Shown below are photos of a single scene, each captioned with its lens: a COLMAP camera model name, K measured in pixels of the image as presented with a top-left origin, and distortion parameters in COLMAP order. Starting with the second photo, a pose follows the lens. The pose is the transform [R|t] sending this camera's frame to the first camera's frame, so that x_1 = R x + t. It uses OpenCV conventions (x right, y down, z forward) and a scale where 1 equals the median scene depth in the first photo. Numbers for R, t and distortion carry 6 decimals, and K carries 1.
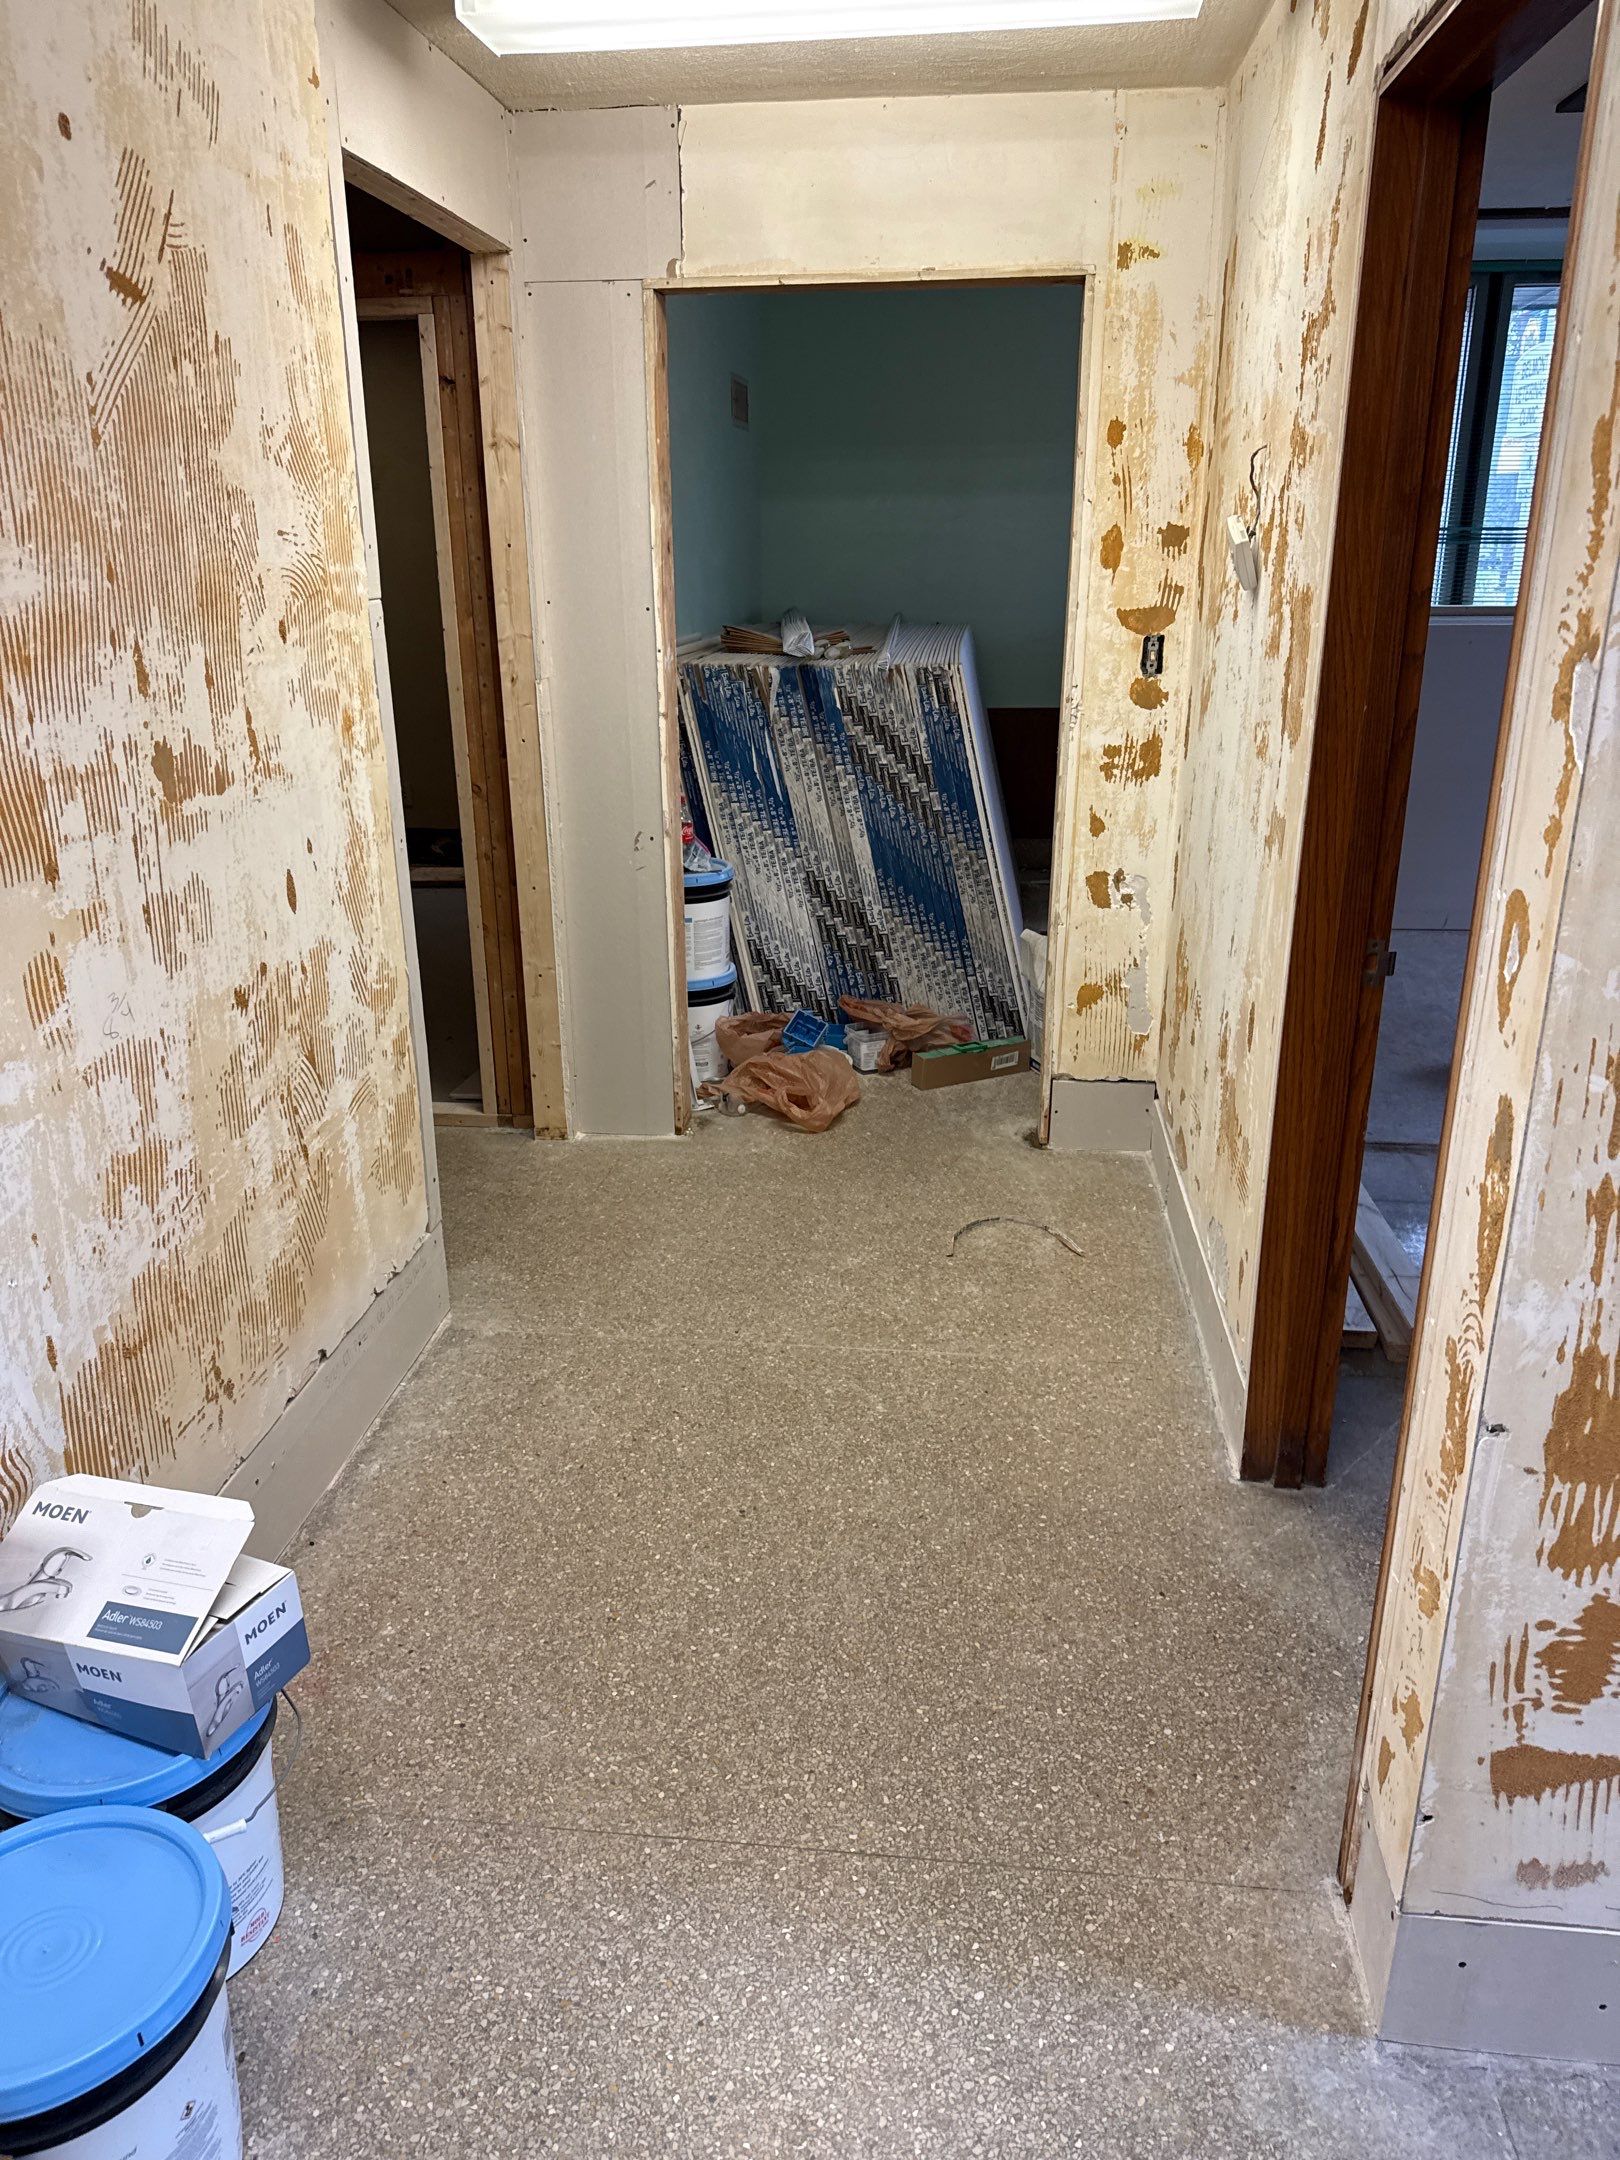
lens RADIAL K [[1515.0, 0, 809.8], [0, 1515.0, 1075.6], [0, 0, 1]] dist [0.013098, -0.000952]
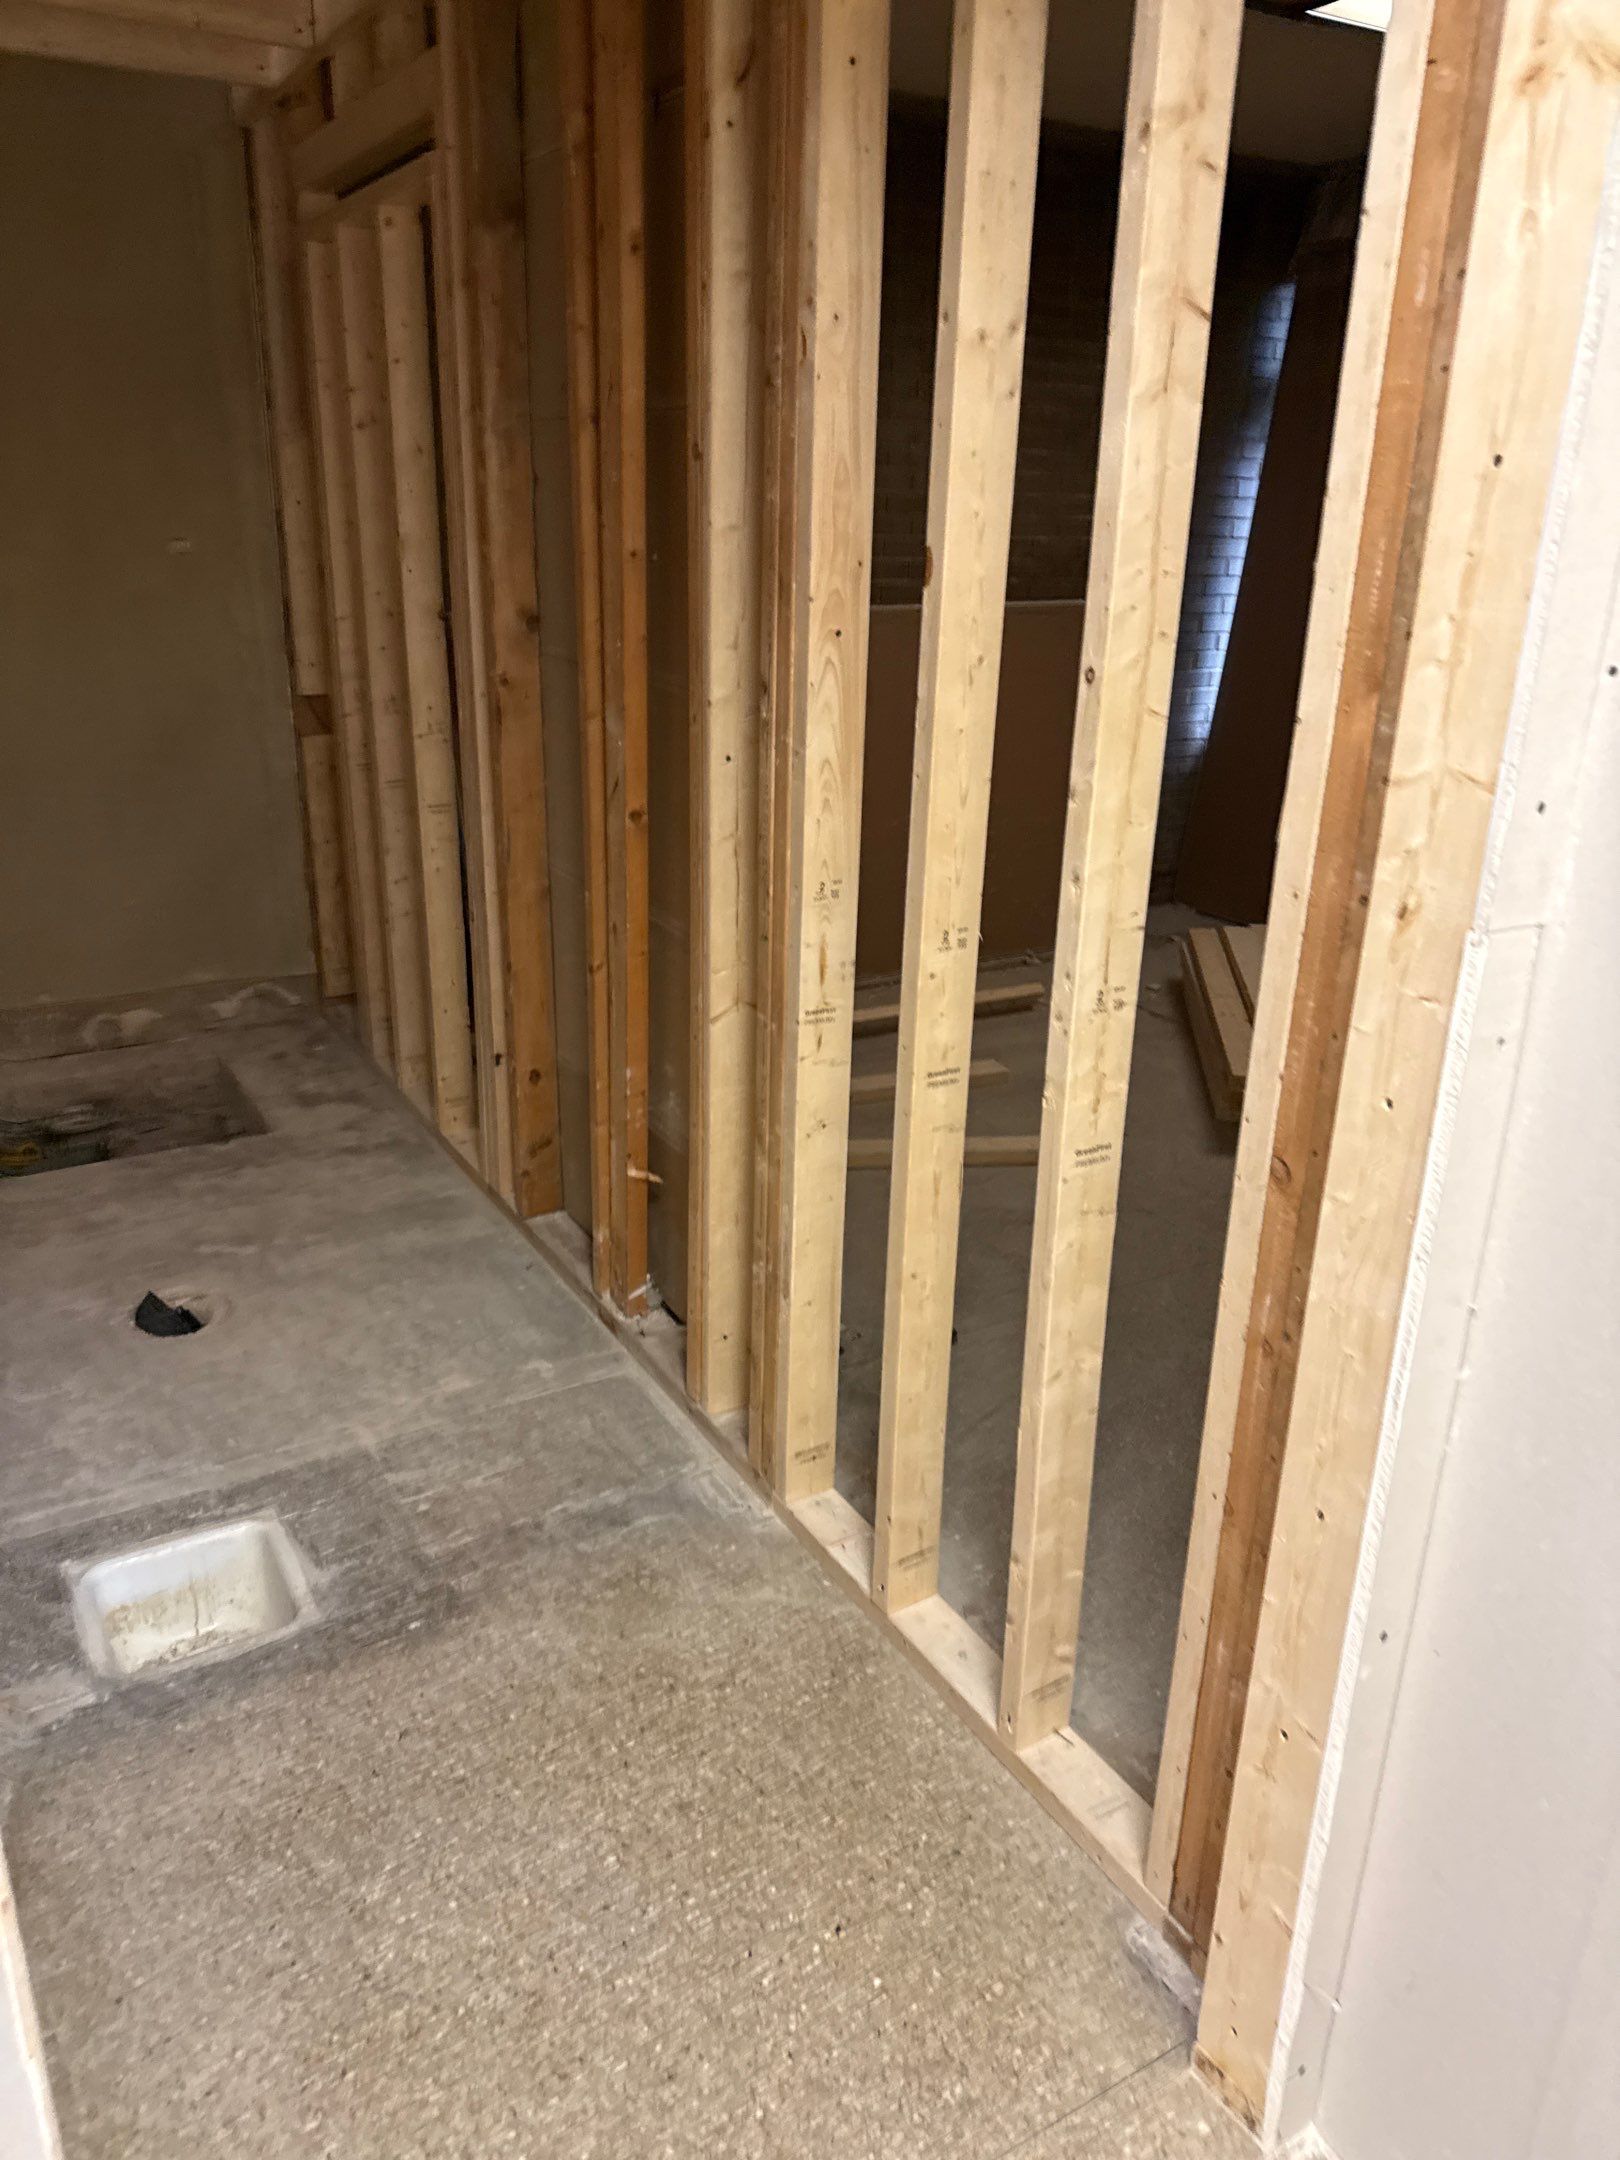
lens RADIAL K [[1515.0, 0, 808.0], [0, 1515.0, 1082.5], [0, 0, 1]] dist [0.013098, -0.000952]
pose [[0.598070, 0.295491, -0.744981, -0.029002], [-0.285703, 0.947086, 0.146292, -0.228432], [0.748790, 0.125351, 0.650847, 0.685281]]
